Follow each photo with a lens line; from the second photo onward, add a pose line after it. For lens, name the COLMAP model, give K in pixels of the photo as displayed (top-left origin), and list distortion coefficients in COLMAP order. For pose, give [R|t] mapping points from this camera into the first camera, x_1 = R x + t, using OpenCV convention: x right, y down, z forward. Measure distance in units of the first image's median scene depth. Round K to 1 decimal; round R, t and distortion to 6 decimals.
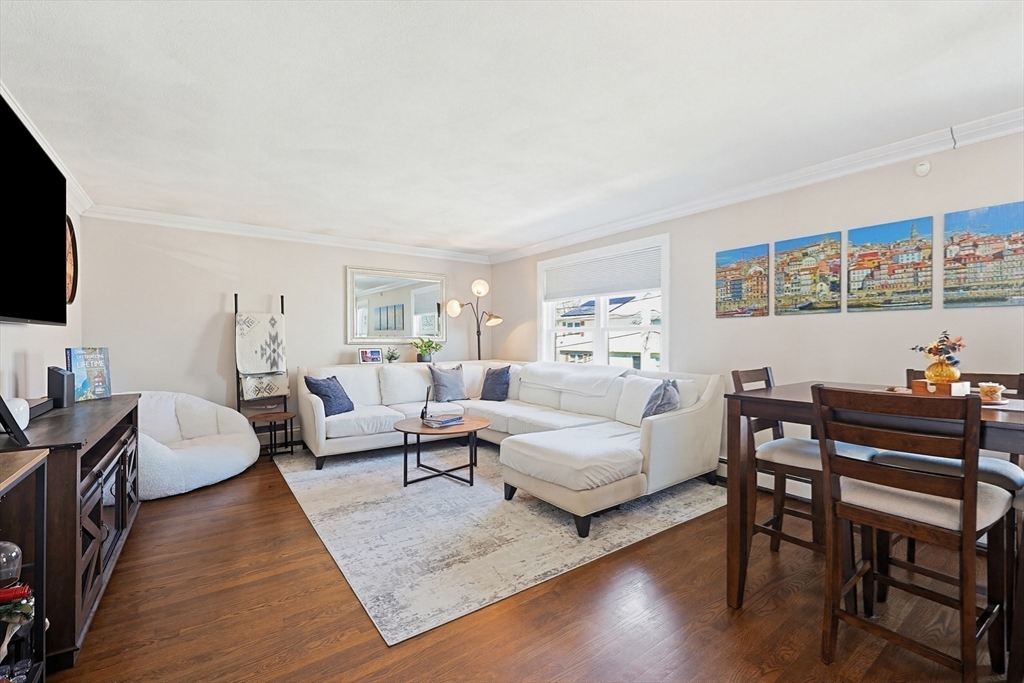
lens RADIAL K [[433.8, 0, 514.7], [0, 433.8, 337.8], [0, 0, 1]] dist [-0.001121, -0.000379]
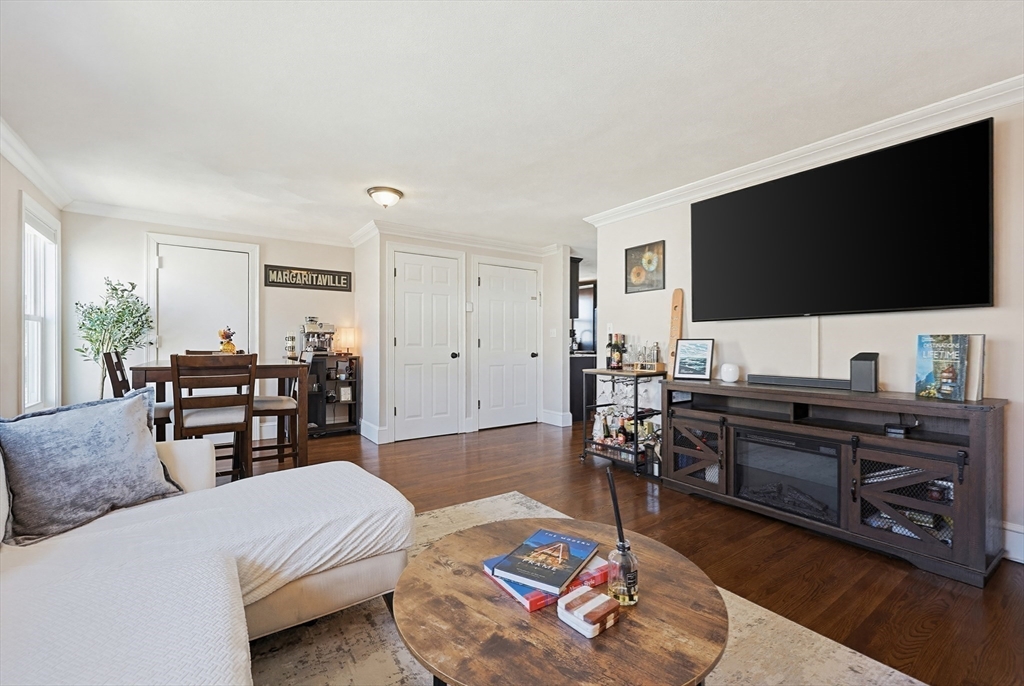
lens RADIAL K [[440.9, 0, 516.3], [0, 440.9, 348.4], [0, 0, 1]] dist [0.001143, -0.000074]
pose [[-0.999836, -0.000981, 0.018062, -0.191830], [-0.000853, 0.999975, 0.007086, 0.041738], [-0.018069, 0.007069, -0.999812, 1.737618]]
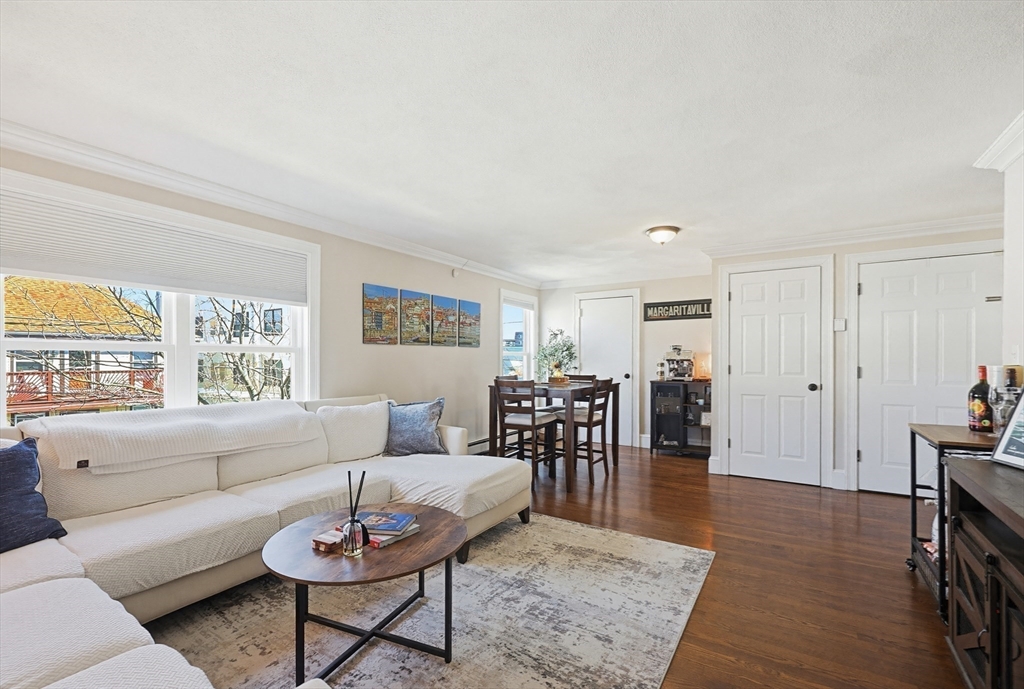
lens RADIAL K [[446.9, 0, 511.8], [0, 446.9, 359.6], [0, 0, 1]] dist [-0.001100, 0.000005]
pose [[-0.359859, -0.000817, 0.933007, -0.934523], [-0.001839, 0.999998, 0.000166, -0.006795], [-0.933005, -0.001656, -0.359859, 1.373315]]
